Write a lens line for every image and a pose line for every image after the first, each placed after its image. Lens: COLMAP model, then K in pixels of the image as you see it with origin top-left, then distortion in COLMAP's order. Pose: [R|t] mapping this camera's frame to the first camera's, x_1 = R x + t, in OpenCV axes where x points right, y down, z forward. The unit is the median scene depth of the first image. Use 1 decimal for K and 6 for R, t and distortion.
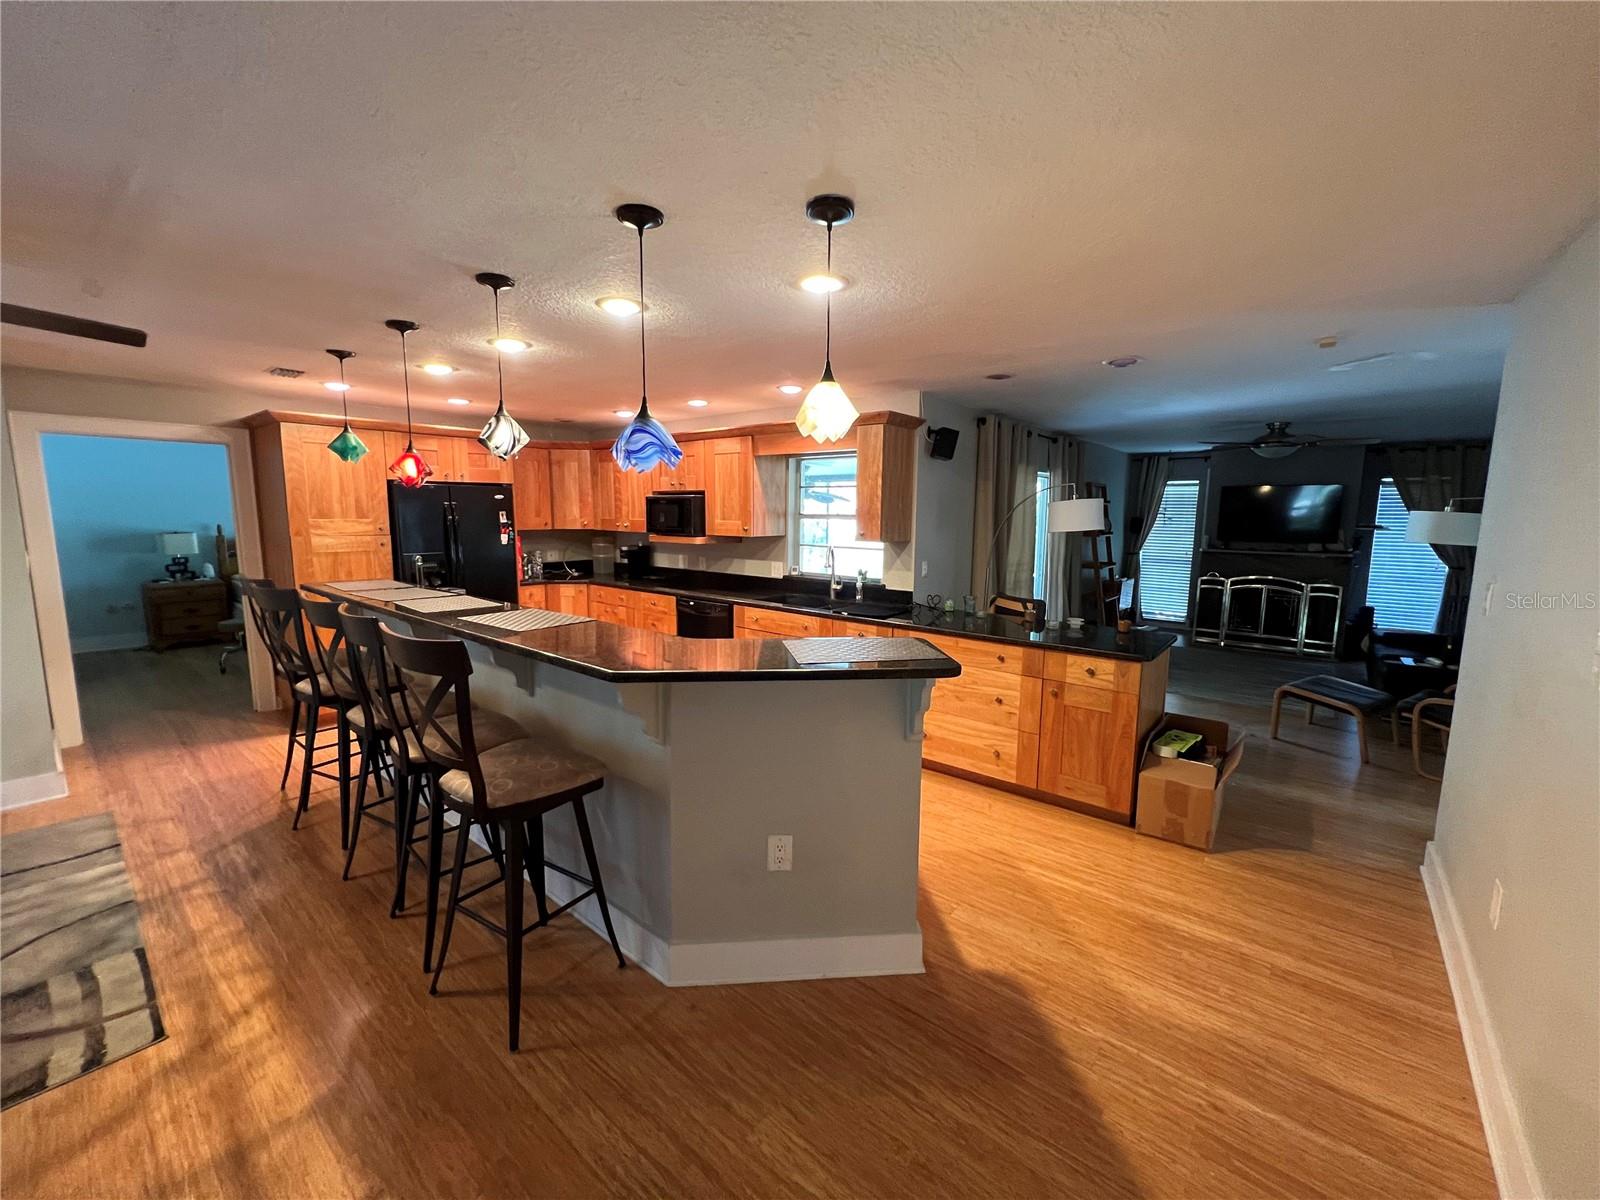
lens RADIAL K [[637.5, 0, 800.3], [0, 637.5, 597.4], [0, 0, 1]] dist [0.004272, 0.000177]
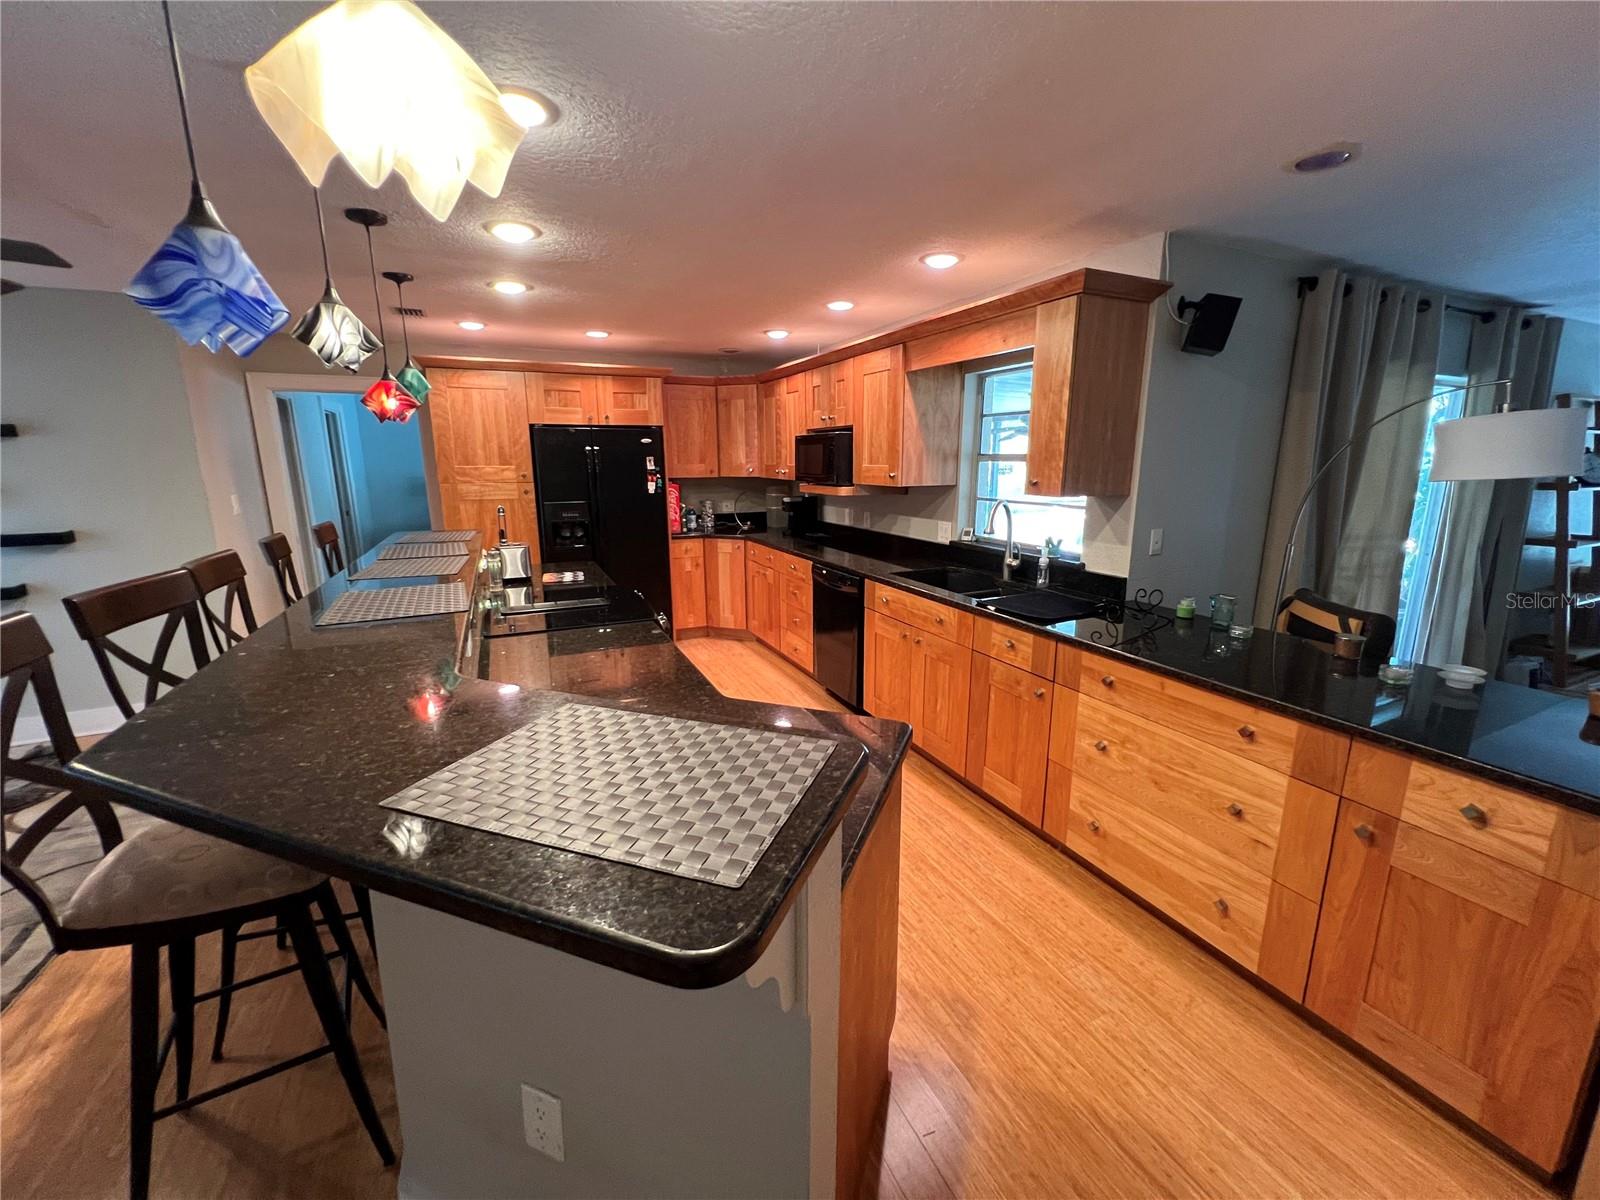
lens RADIAL K [[643.1, 0, 799.0], [0, 643.1, 597.6], [0, 0, 1]] dist [-0.002419, 0.001133]
pose [[0.903025, 0.079311, -0.422203, 0.147157], [-0.047045, 0.995156, 0.086319, -0.027911], [0.427004, -0.058086, 0.902382, 0.291483]]
